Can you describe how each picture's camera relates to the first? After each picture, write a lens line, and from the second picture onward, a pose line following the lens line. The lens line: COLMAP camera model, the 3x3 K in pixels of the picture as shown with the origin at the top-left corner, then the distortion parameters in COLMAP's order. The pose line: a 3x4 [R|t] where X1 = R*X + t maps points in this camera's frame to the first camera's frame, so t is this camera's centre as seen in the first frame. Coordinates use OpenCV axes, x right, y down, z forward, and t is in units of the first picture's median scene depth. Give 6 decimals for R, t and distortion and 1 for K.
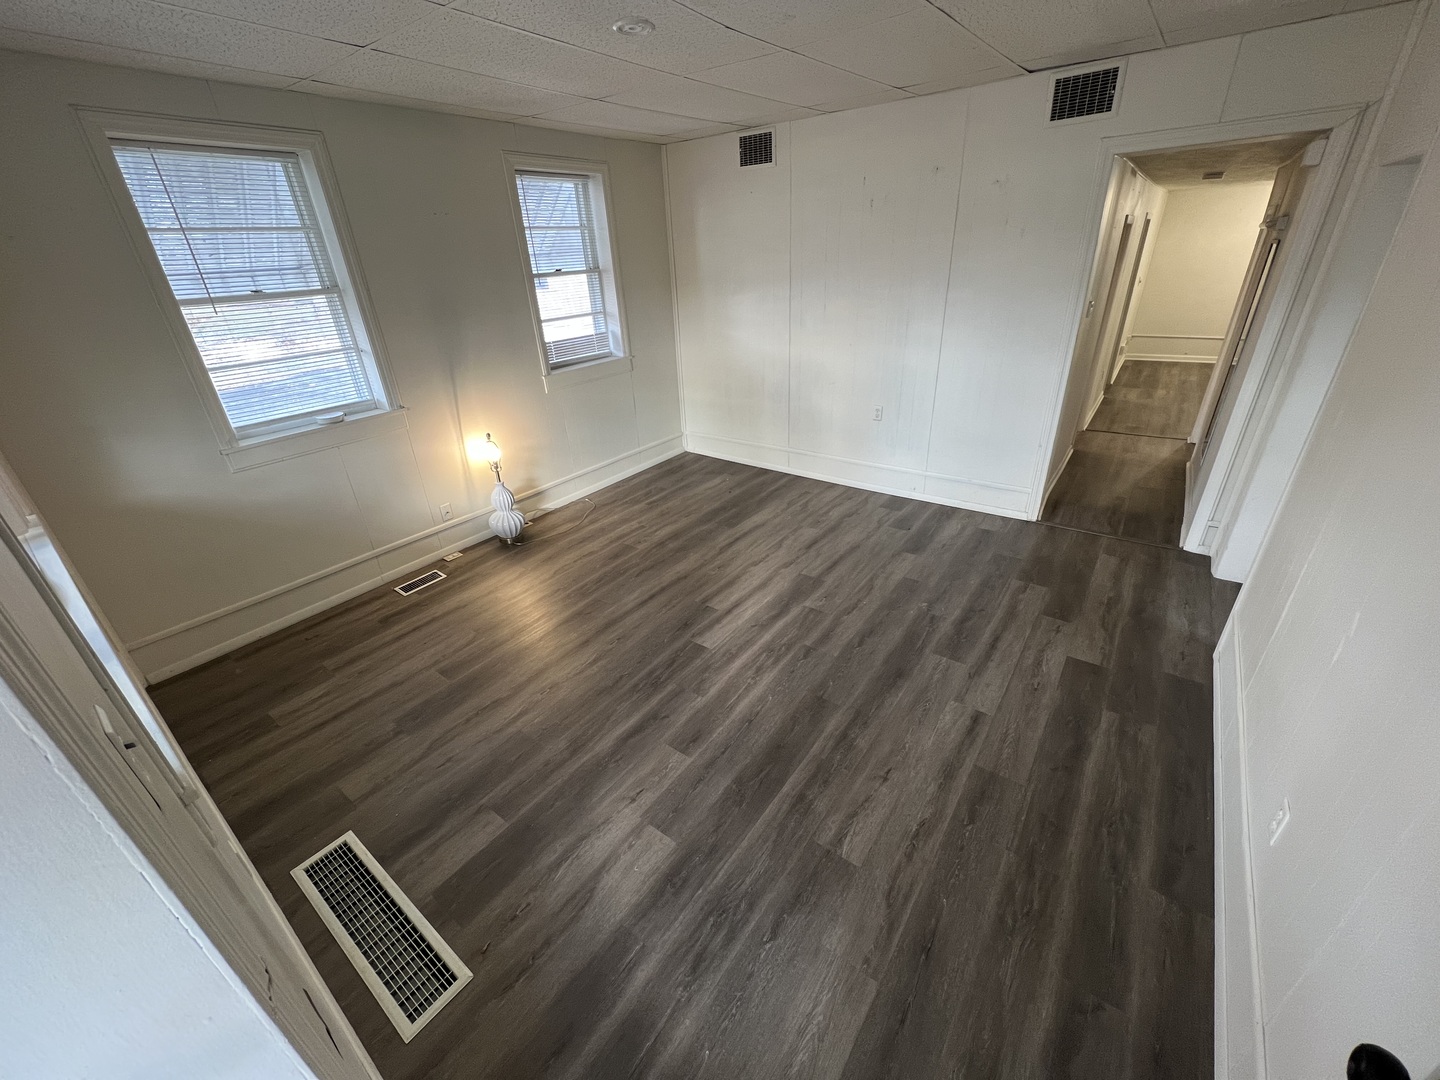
lens RADIAL K [[571.8, 0, 709.9], [0, 571.8, 538.3], [0, 0, 1]] dist [-0.003616, 0.001318]
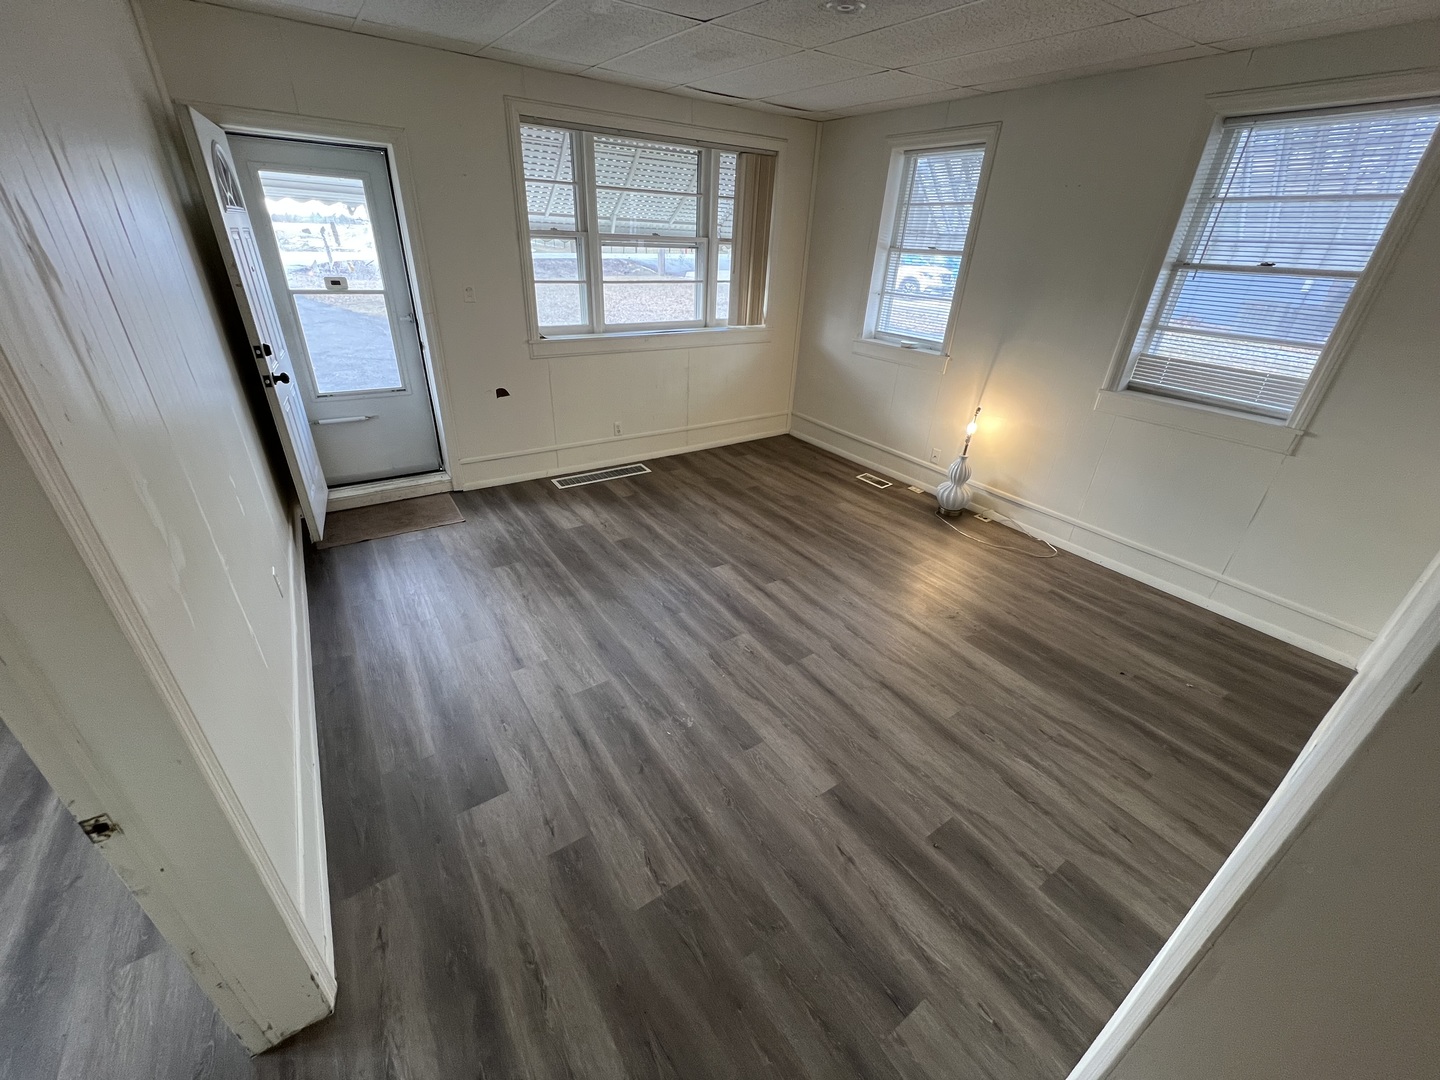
lens RADIAL K [[571.8, 0, 711.5], [0, 571.8, 534.9], [0, 0, 1]] dist [-0.003616, 0.001318]
pose [[-0.324856, 0.470697, -0.820313, 0.710993], [-0.443491, 0.690267, 0.571706, -0.400864], [0.835335, 0.549523, -0.015487, 0.752832]]
